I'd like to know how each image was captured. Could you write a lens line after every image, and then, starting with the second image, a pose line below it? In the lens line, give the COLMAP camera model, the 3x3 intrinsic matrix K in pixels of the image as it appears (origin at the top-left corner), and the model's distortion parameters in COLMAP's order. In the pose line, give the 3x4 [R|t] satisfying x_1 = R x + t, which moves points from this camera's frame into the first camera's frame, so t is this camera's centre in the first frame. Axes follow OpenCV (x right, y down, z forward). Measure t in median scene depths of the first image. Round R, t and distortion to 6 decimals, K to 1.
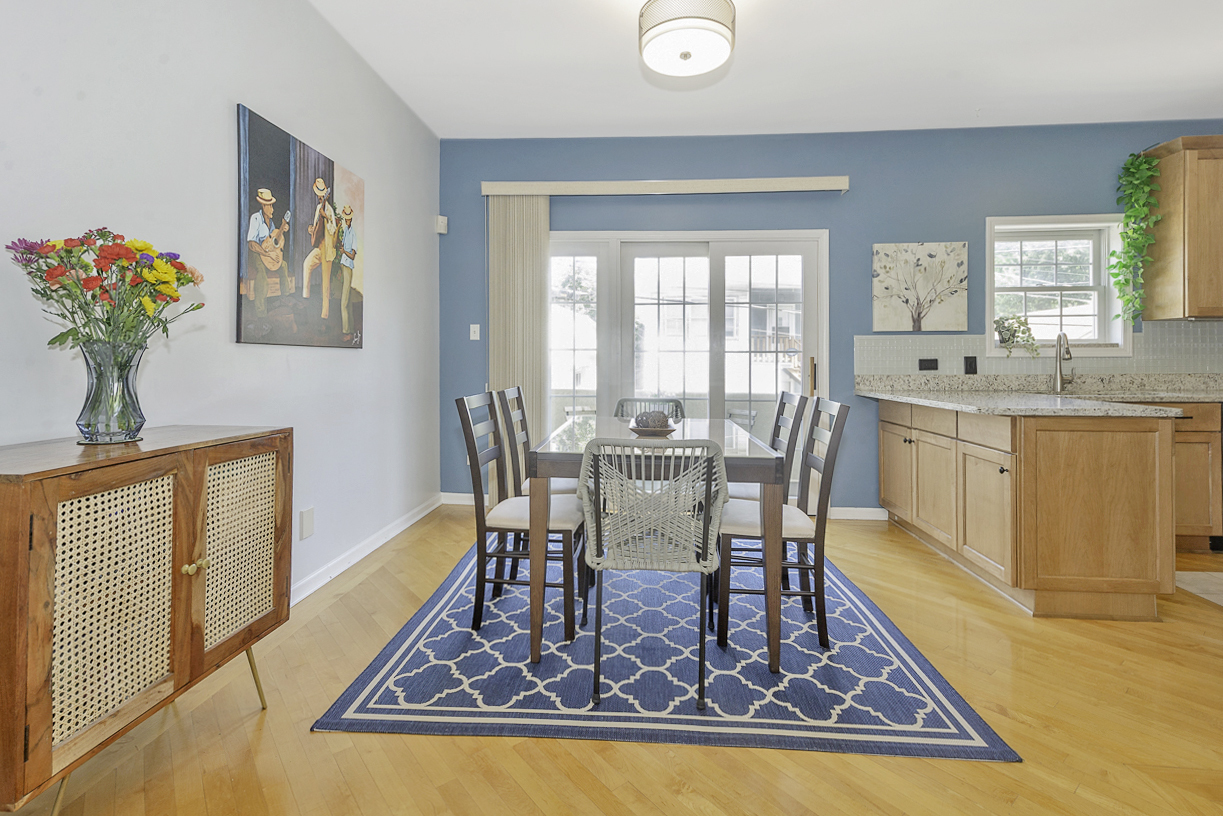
lens RADIAL K [[568.7, 0, 600.6], [0, 568.7, 357.4], [0, 0, 1]] dist [0.000448, -0.000251]
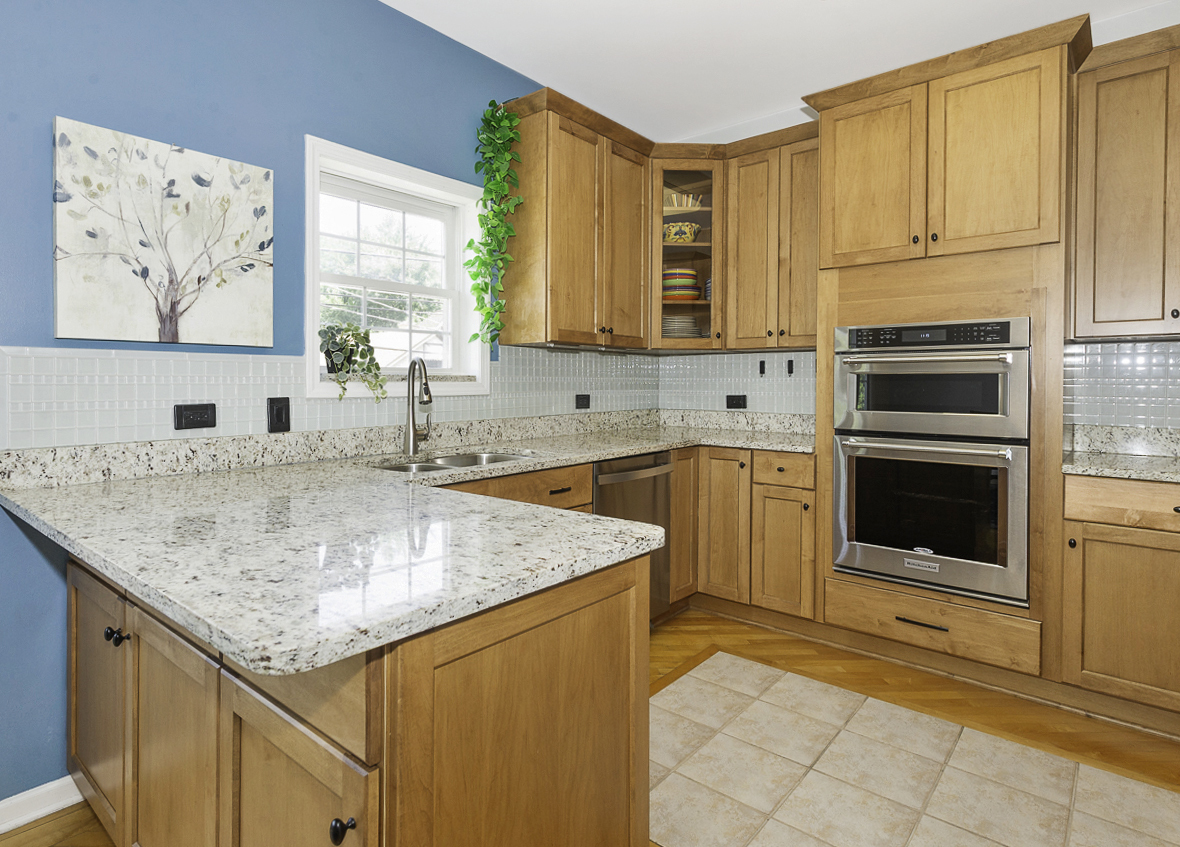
lens RADIAL K [[652.7, 0, 533.8], [0, 652.7, 393.5], [0, 0, 1]] dist [0.017555, -0.010116]
pose [[0.604680, -0.009450, 0.796413, 0.323982], [-0.008044, 0.999806, 0.017972, -0.018226], [-0.796428, -0.017274, 0.604486, 0.466702]]
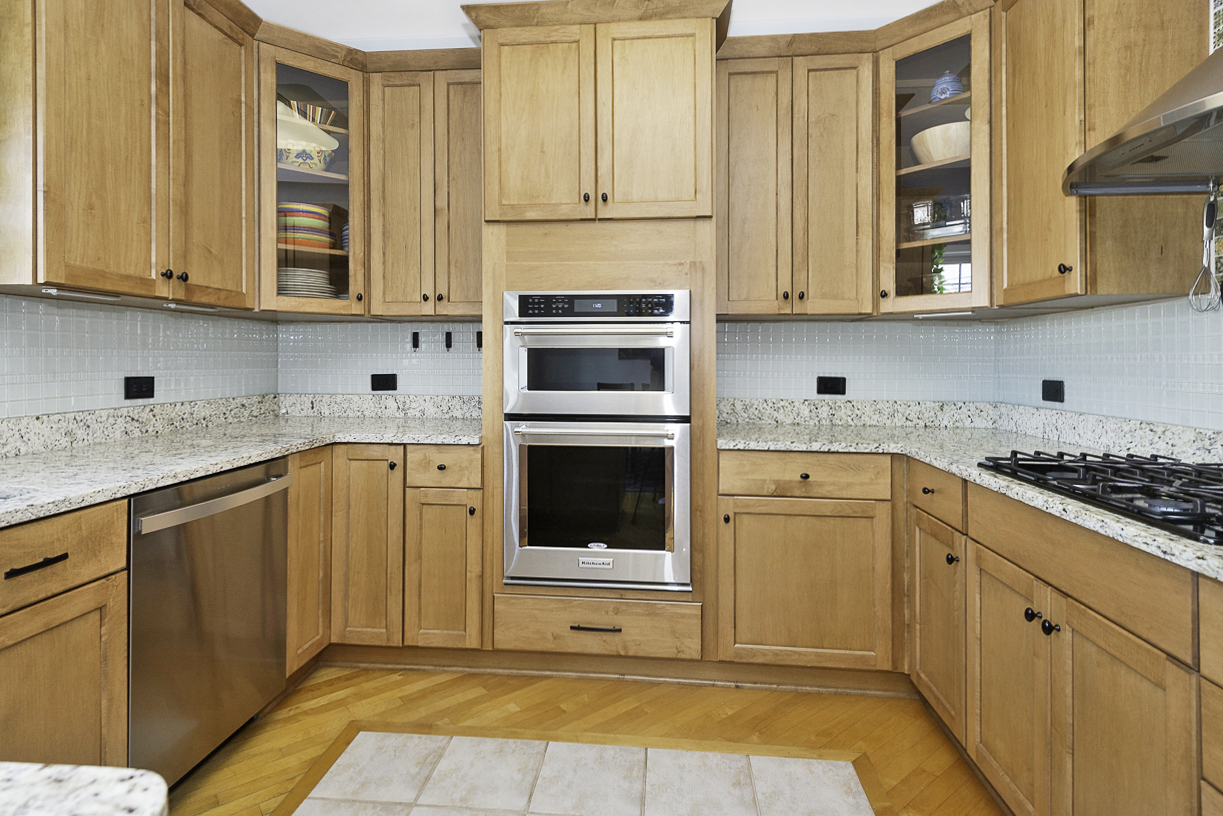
lens RADIAL K [[639.3, 0, 612.7], [0, 639.3, 361.5], [0, 0, 1]] dist [0.025327, -0.003395]
pose [[0.003557, 0.002203, 0.999991, 0.518864], [-0.006079, 0.999979, -0.002181, -0.015799], [-0.999975, -0.006071, 0.003570, 0.539483]]
